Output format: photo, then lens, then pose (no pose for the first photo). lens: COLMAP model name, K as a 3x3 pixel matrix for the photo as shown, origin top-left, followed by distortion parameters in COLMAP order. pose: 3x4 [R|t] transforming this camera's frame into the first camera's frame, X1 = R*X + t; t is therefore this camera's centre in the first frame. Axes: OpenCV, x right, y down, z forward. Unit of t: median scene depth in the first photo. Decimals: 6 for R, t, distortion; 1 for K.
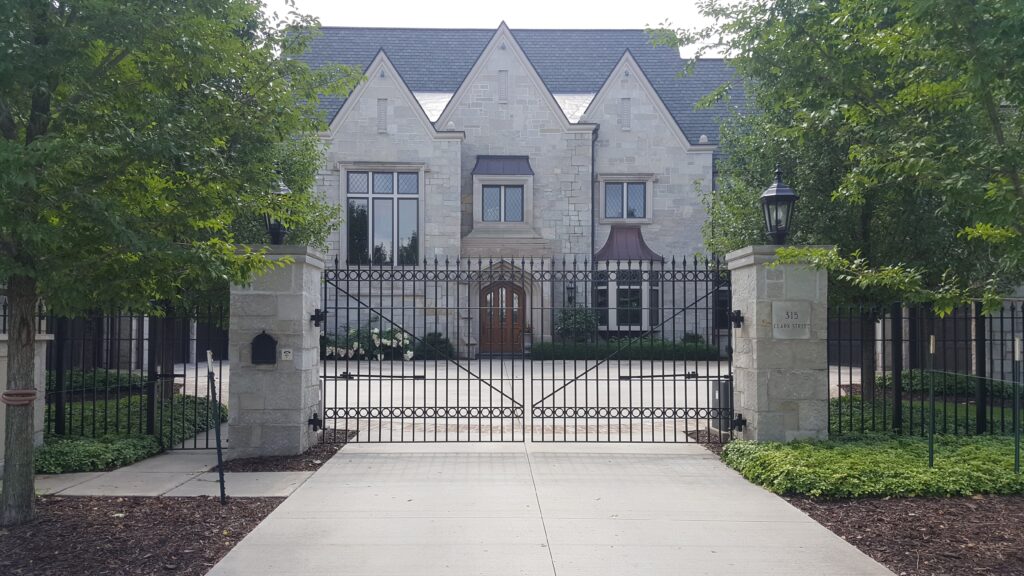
lens RADIAL K [[755.1, 0, 504.6], [0, 755.1, 313.0], [0, 0, 1]] dist [0.108590, -0.147625]
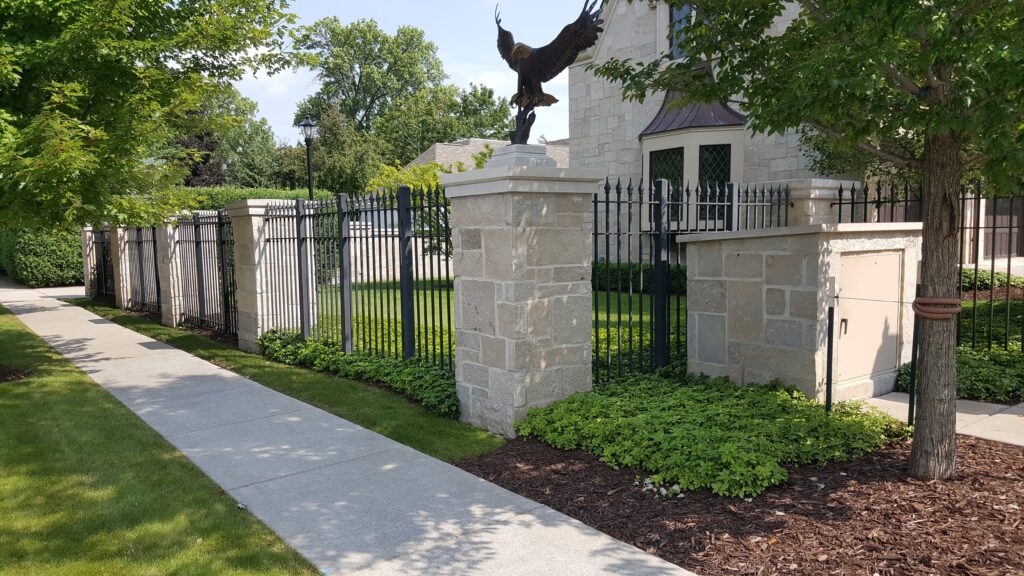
lens RADIAL K [[755.1, 0, 504.6], [0, 755.1, 313.0], [0, 0, 1]] dist [0.108590, -0.147625]
pose [[0.583404, 0.069818, -0.809175, -0.057683], [0.045151, 0.991970, 0.118143, 0.002021], [0.810926, -0.105460, 0.575567, 0.051356]]
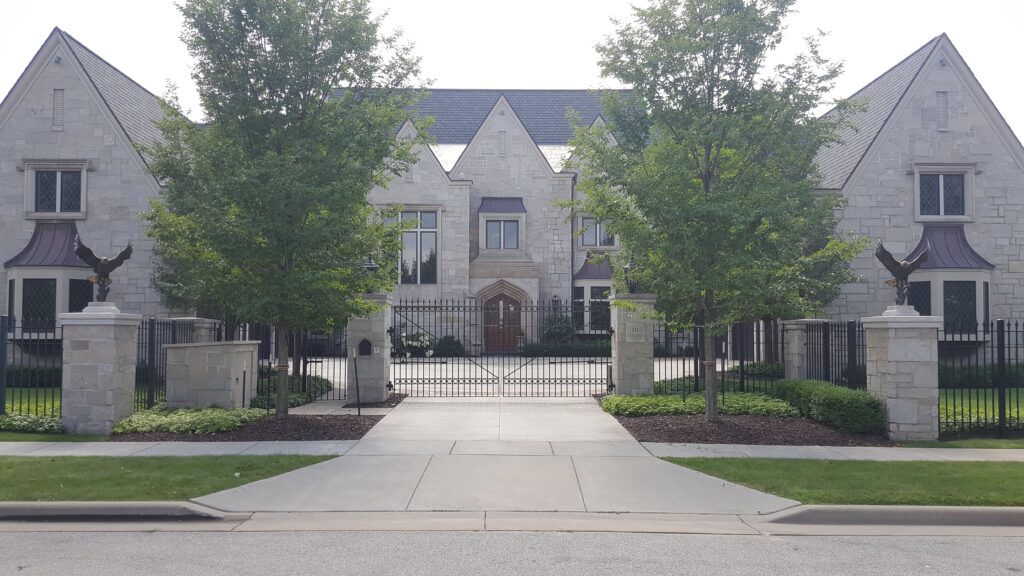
lens RADIAL K [[755.1, 0, 504.6], [0, 755.1, 313.0], [0, 0, 1]] dist [0.108590, -0.147625]
pose [[0.999870, -0.001898, -0.016016, 0.022744], [0.001903, 0.999998, 0.000303, -0.012918], [0.016015, -0.000334, 0.999872, -0.289921]]
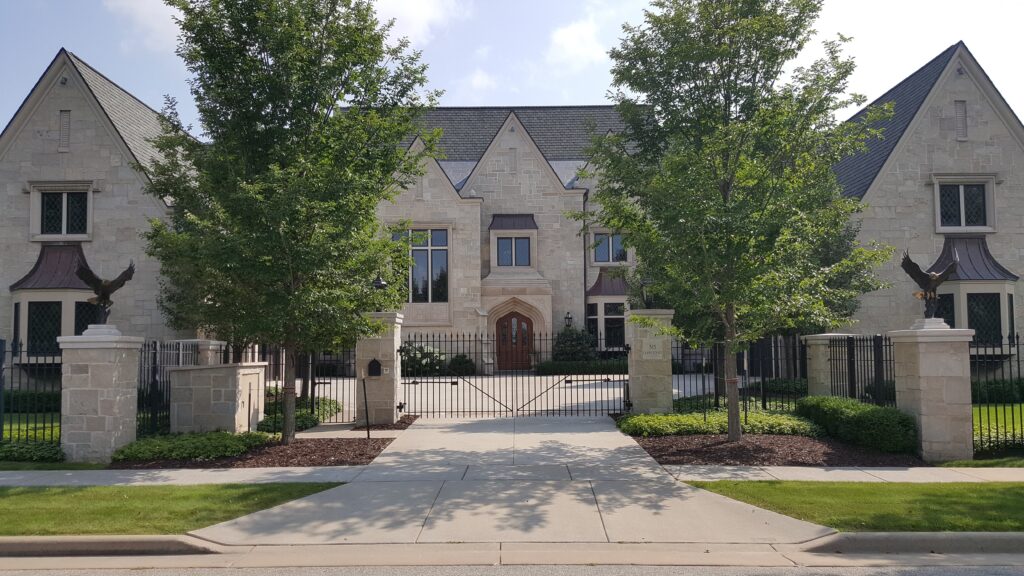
lens RADIAL K [[755.1, 0, 504.6], [0, 755.1, 313.0], [0, 0, 1]] dist [0.108590, -0.147625]
pose [[0.999373, -0.014148, -0.032460, 0.022668], [0.013378, 0.999627, -0.023819, -0.012646], [0.032785, 0.023370, 0.999189, -0.272567]]
